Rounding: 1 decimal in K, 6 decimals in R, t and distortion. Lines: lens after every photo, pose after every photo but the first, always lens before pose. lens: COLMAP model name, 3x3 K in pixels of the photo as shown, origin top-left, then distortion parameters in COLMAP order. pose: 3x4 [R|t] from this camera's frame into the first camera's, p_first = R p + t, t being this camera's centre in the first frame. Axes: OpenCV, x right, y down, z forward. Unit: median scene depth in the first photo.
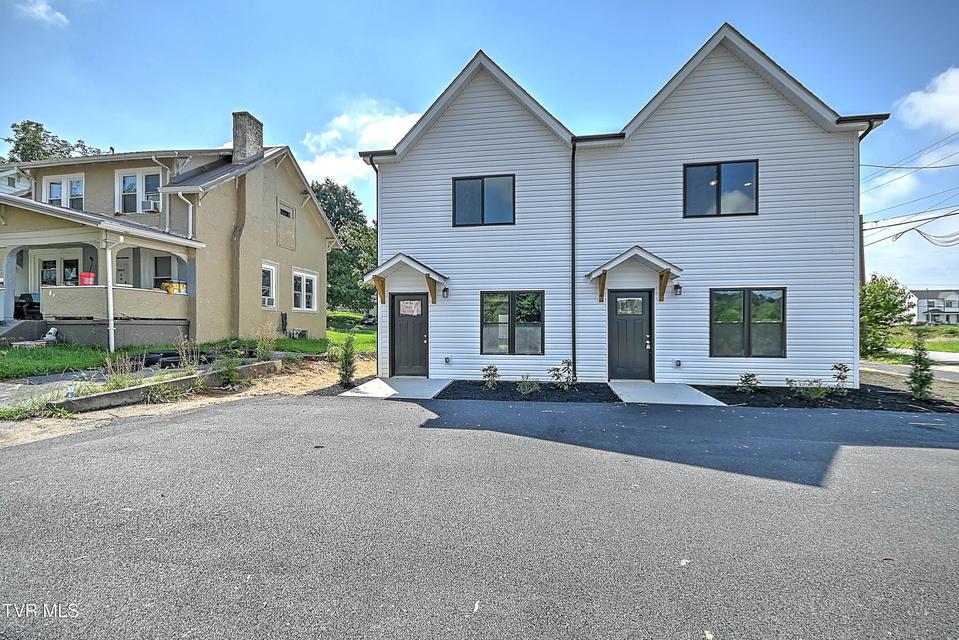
lens RADIAL K [[439.5, 0, 479.5], [0, 439.5, 320.0], [0, 0, 1]] dist [0.015523, -0.000593]
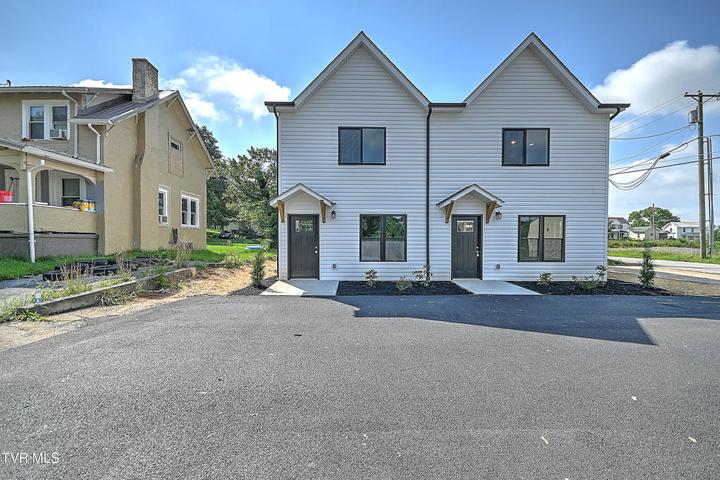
lens RADIAL K [[329.9, 0, 360.0], [0, 329.9, 240.0], [0, 0, 1]] dist [0.015523, -0.000593]
pose [[0.984098, 0.003388, 0.177594, -0.176627], [-0.006070, 0.999876, 0.014560, -0.001425], [-0.177523, -0.015406, 0.983996, 0.014355]]
